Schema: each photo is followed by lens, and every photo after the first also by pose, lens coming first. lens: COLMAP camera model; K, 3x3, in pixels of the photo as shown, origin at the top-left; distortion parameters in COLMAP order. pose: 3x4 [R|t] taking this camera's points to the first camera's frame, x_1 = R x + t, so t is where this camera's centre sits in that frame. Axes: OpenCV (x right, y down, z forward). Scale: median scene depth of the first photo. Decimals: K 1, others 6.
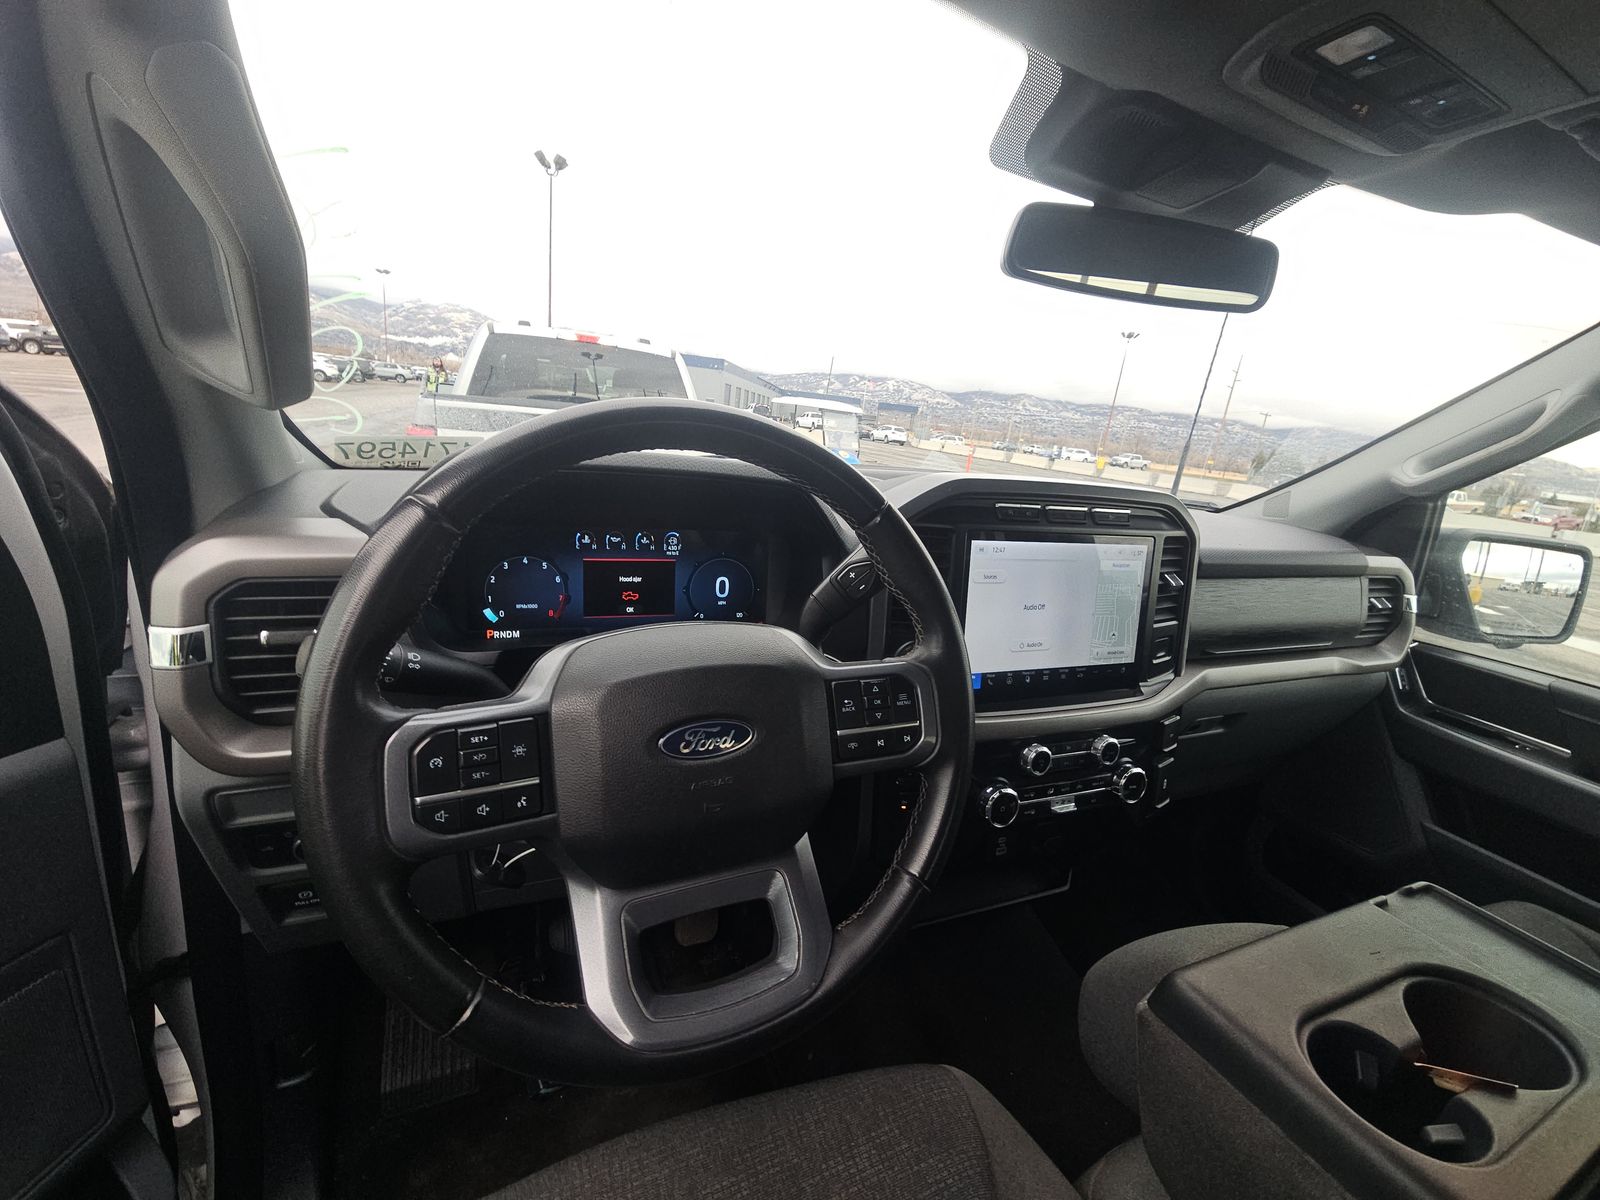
lens RADIAL K [[644.7, 0, 812.6], [0, 644.7, 603.6], [0, 0, 1]] dist [0.015693, -0.014766]
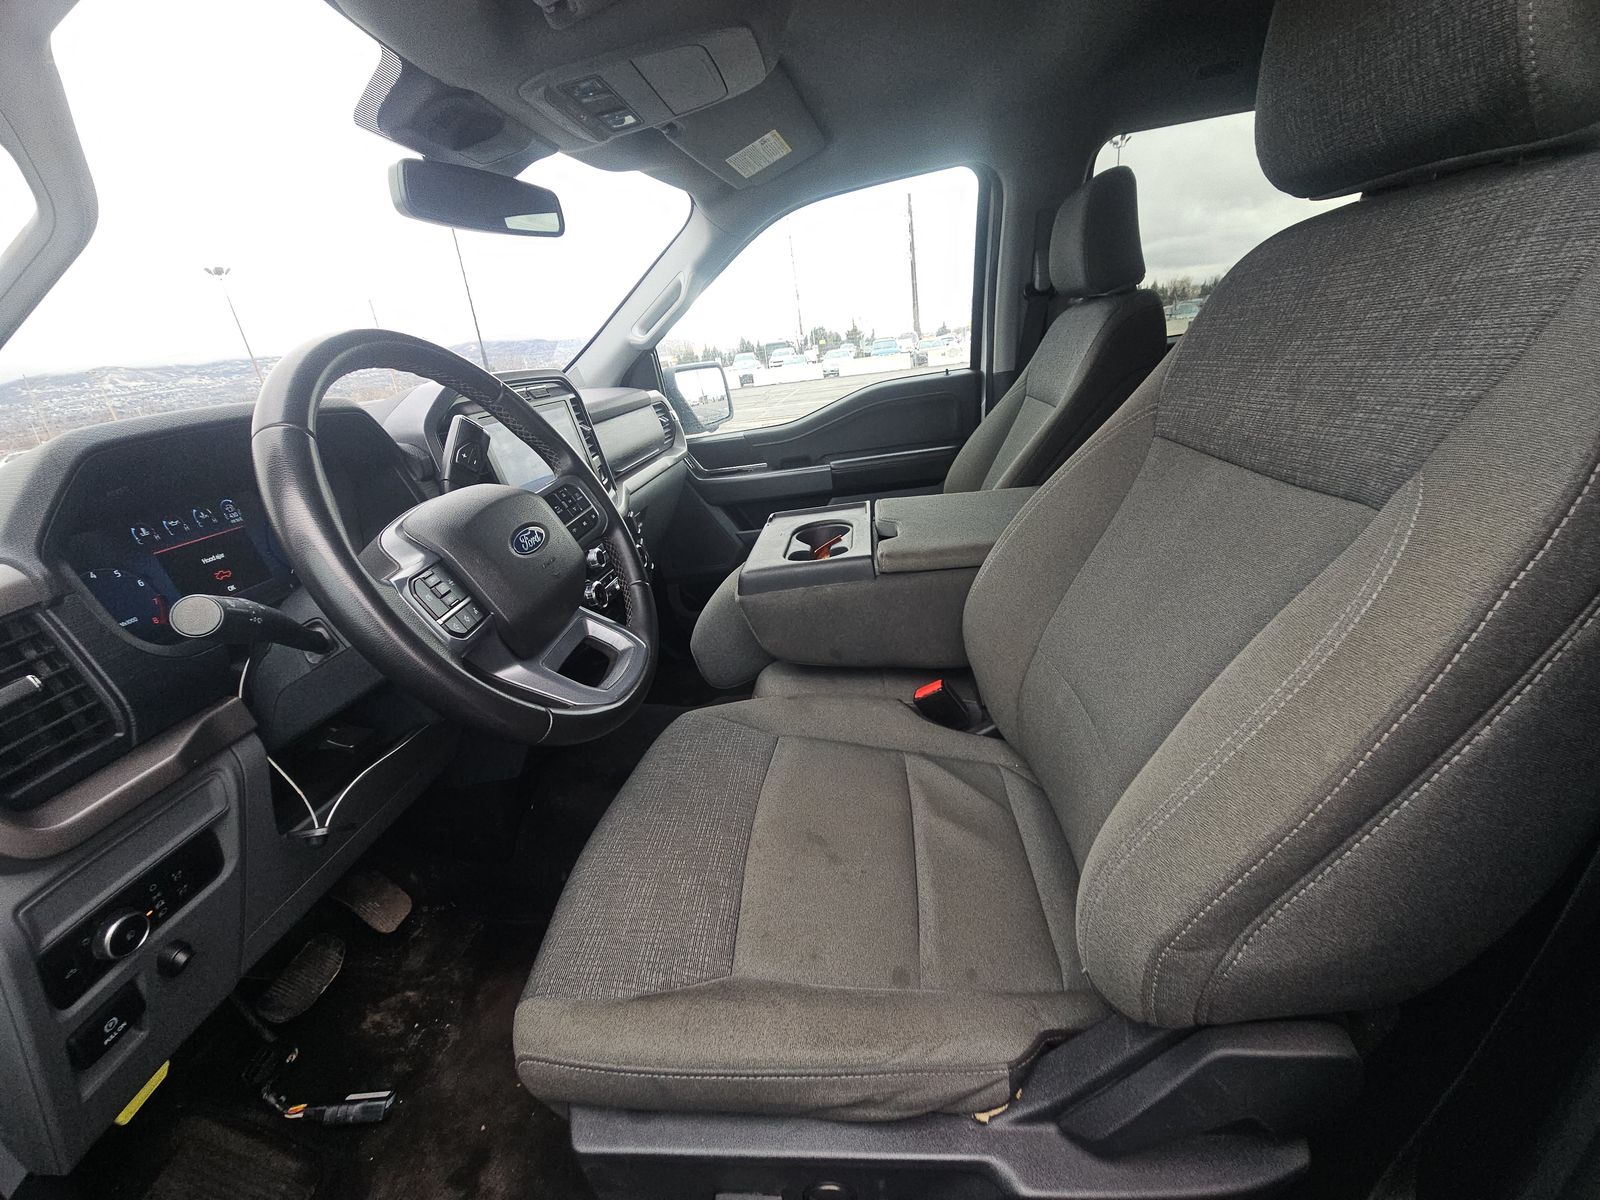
lens RADIAL K [[654.5, 0, 812.9], [0, 654.5, 609.8], [0, 0, 1]] dist [0.020873, -0.013820]
pose [[0.438321, -0.477194, 0.761683, -0.675781], [0.404522, 0.861484, 0.306932, 0.086706], [-0.802644, 0.173583, 0.570642, -0.242643]]
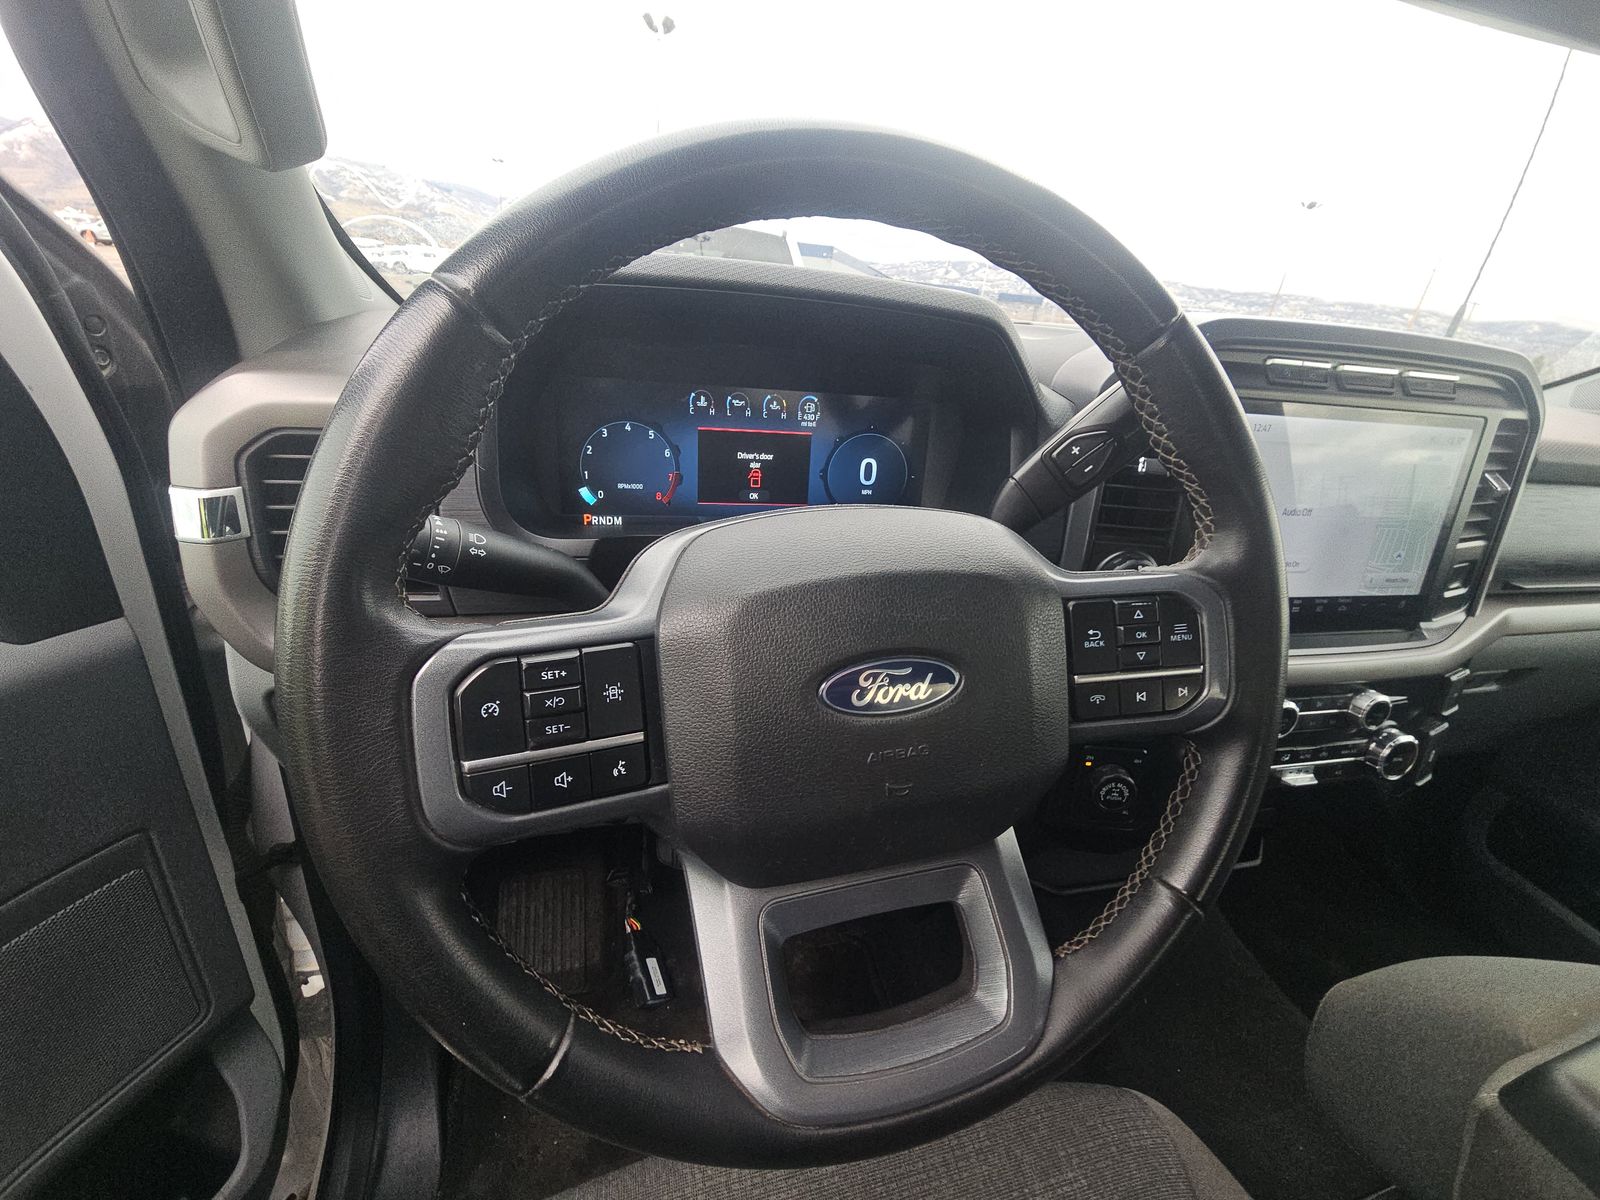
lens RADIAL K [[644.7, 0, 812.6], [0, 644.7, 603.6], [0, 0, 1]] dist [0.015693, -0.014766]
pose [[0.988997, 0.054717, -0.137448, -0.097657], [-0.035075, 0.989322, 0.141461, 0.025836], [0.143720, -0.135084, 0.980355, 0.221488]]
